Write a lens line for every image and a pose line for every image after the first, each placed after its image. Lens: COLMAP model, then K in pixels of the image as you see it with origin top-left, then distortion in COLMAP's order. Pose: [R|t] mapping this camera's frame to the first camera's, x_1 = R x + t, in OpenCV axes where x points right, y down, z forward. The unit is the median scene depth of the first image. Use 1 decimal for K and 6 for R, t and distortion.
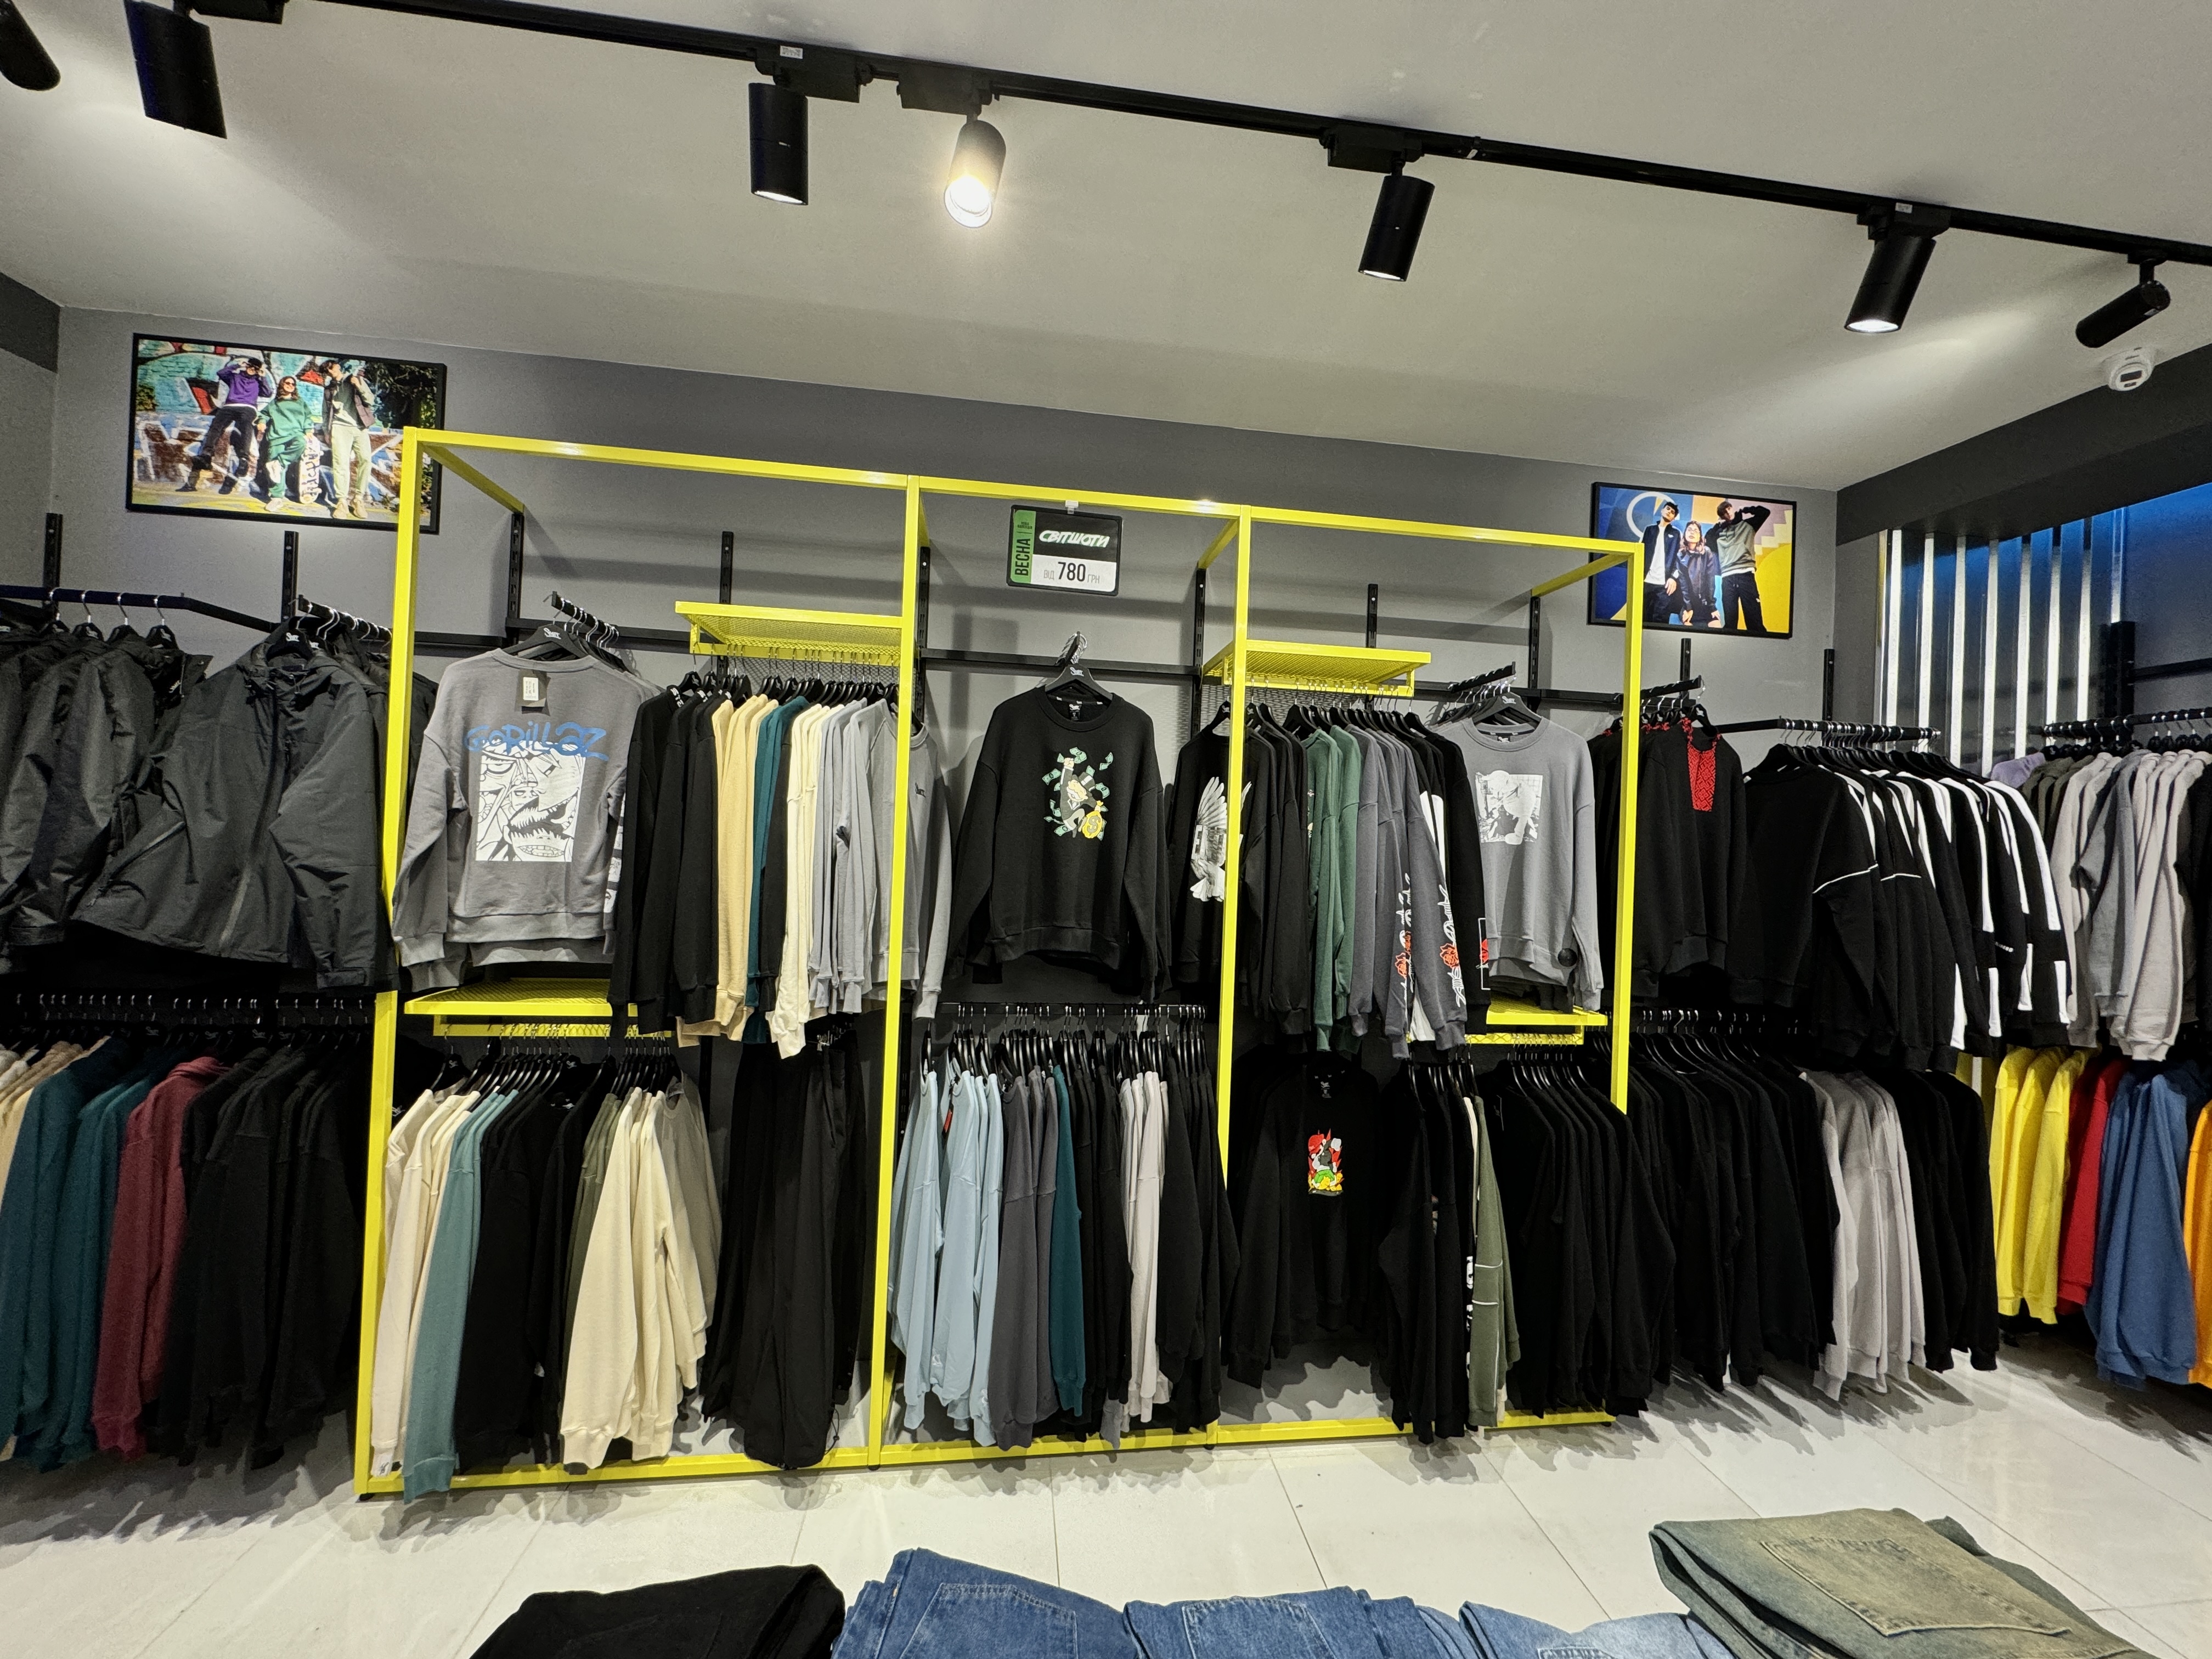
lens RADIAL K [[880.9, 0, 1111.7], [0, 880.9, 825.9], [0, 0, 1]] dist [-0.000270, 0.000040]
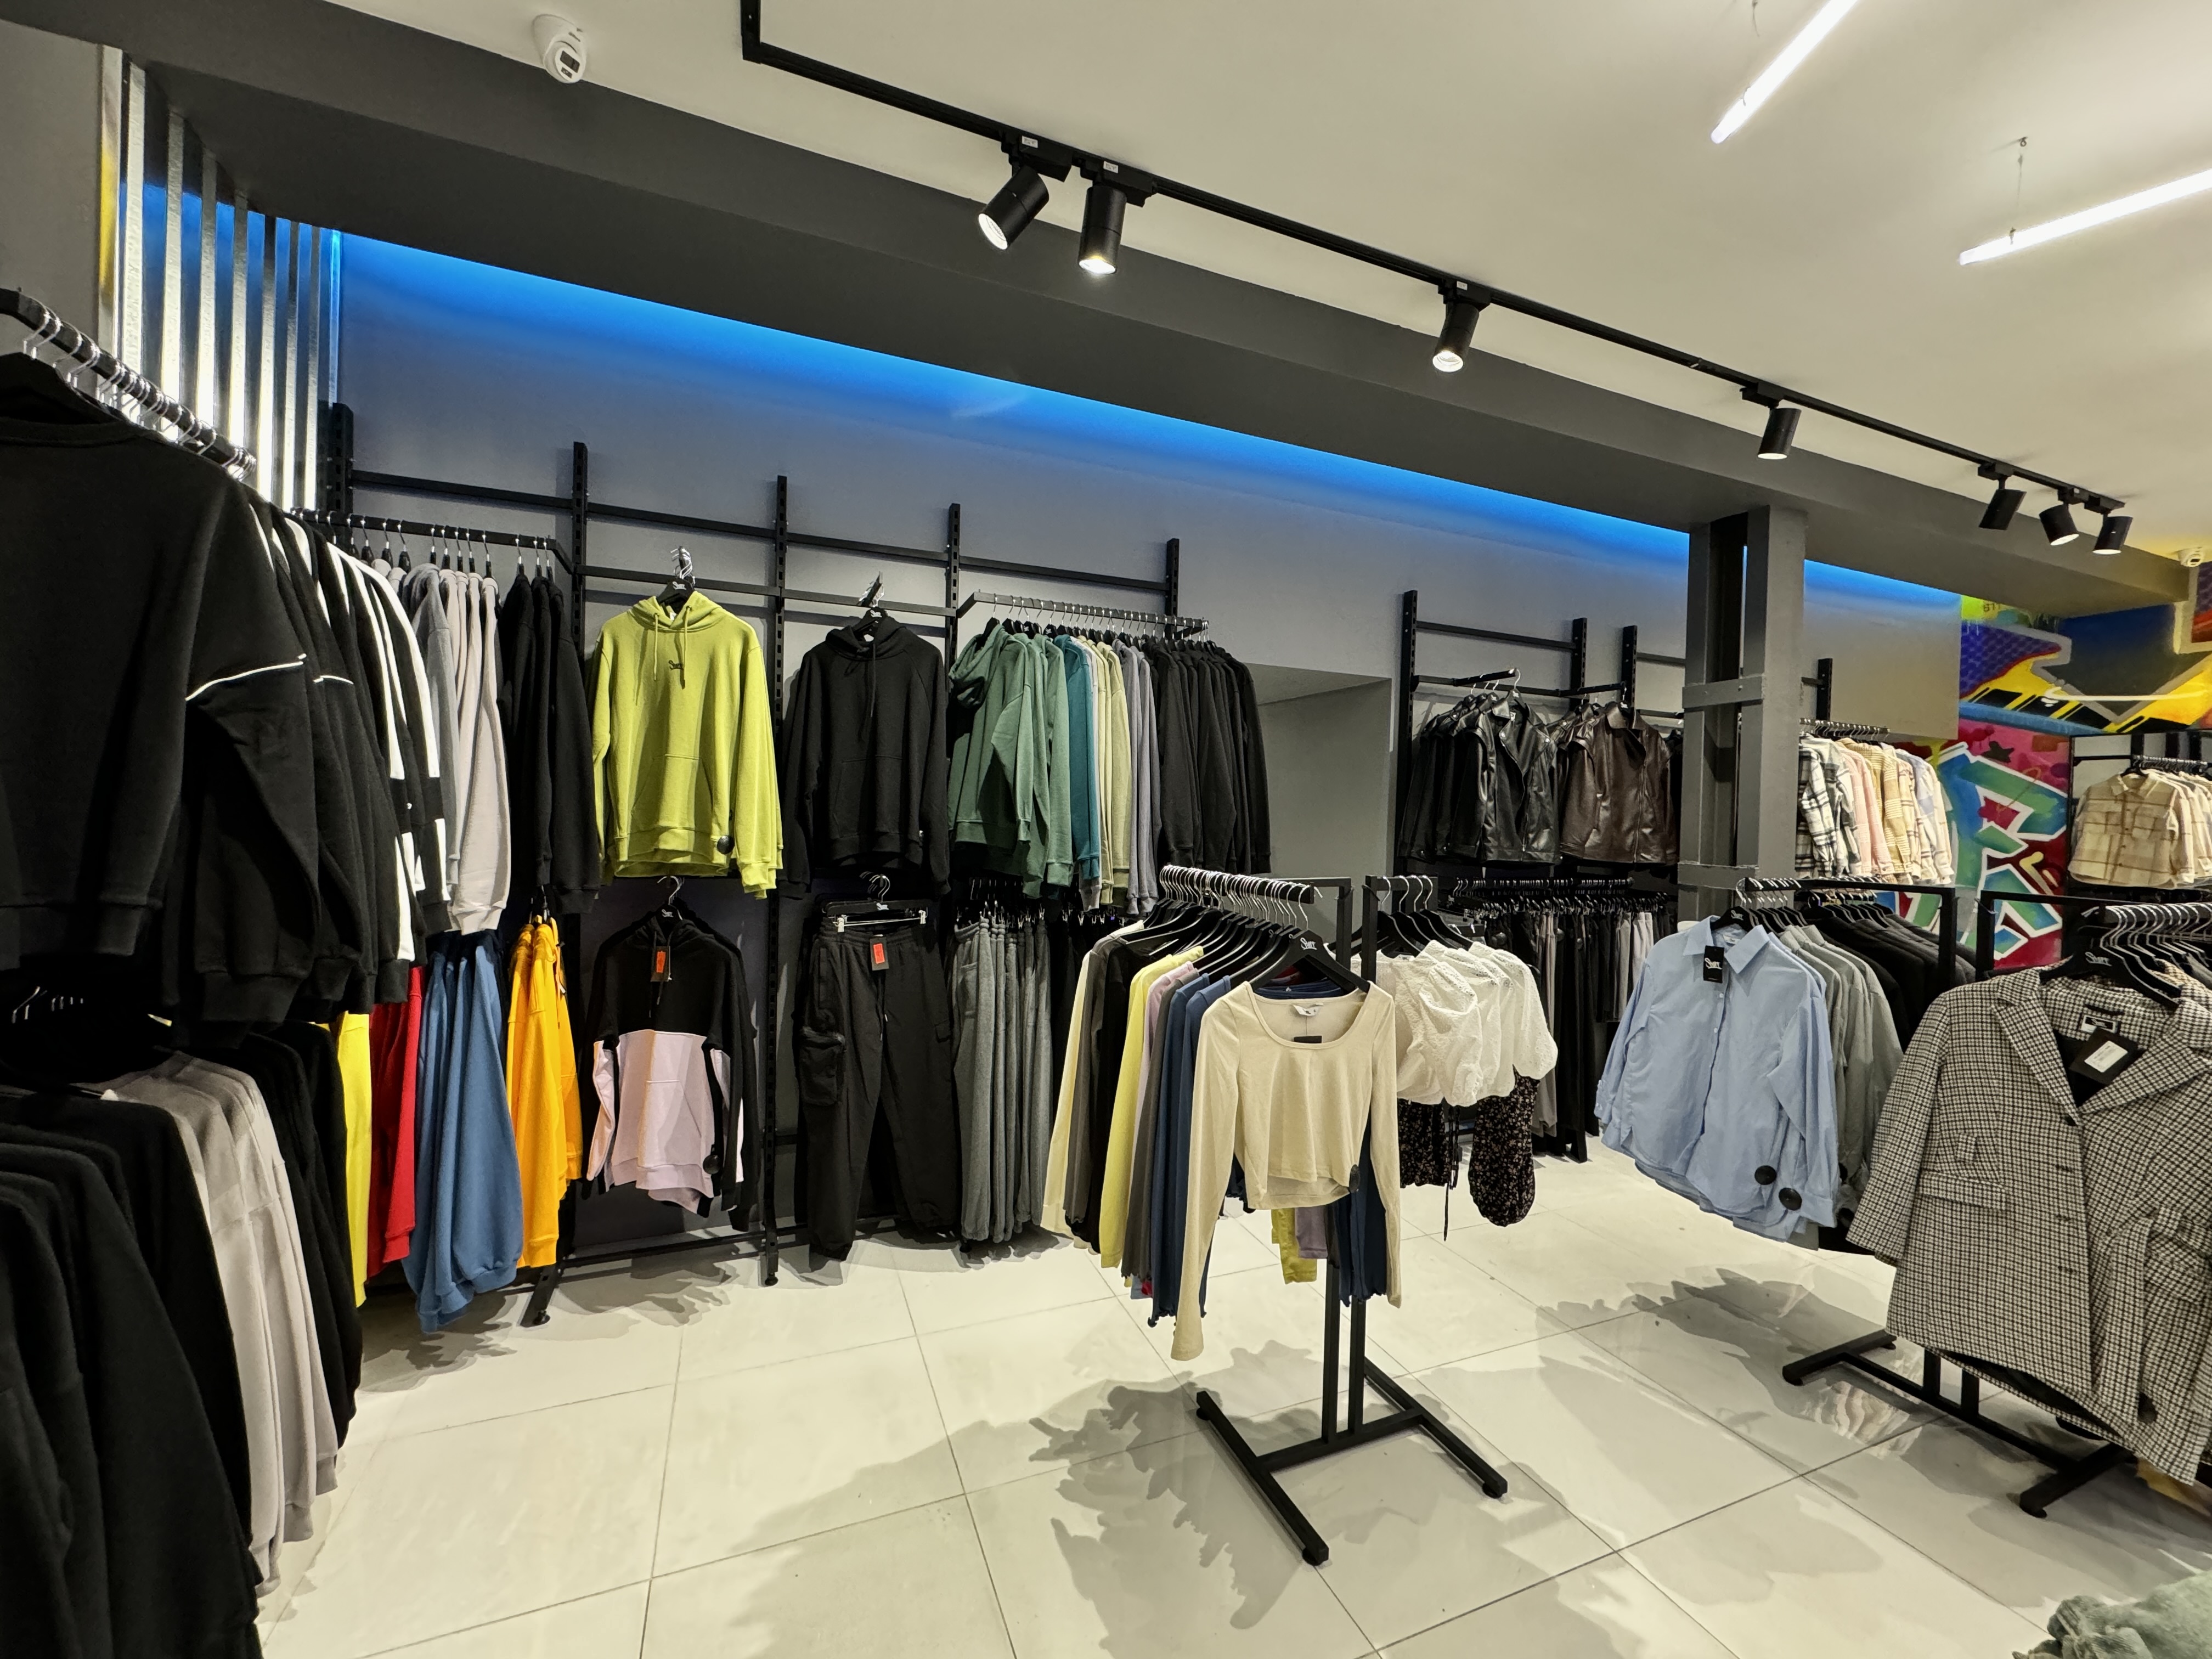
lens RADIAL K [[880.9, 0, 1111.7], [0, 880.9, 825.9], [0, 0, 1]] dist [-0.000270, 0.000040]
pose [[-0.274897, -0.056266, 0.959826, 0.199527], [-0.058001, 0.997439, 0.041859, 0.093510], [-0.959723, -0.044164, -0.277456, 0.650105]]
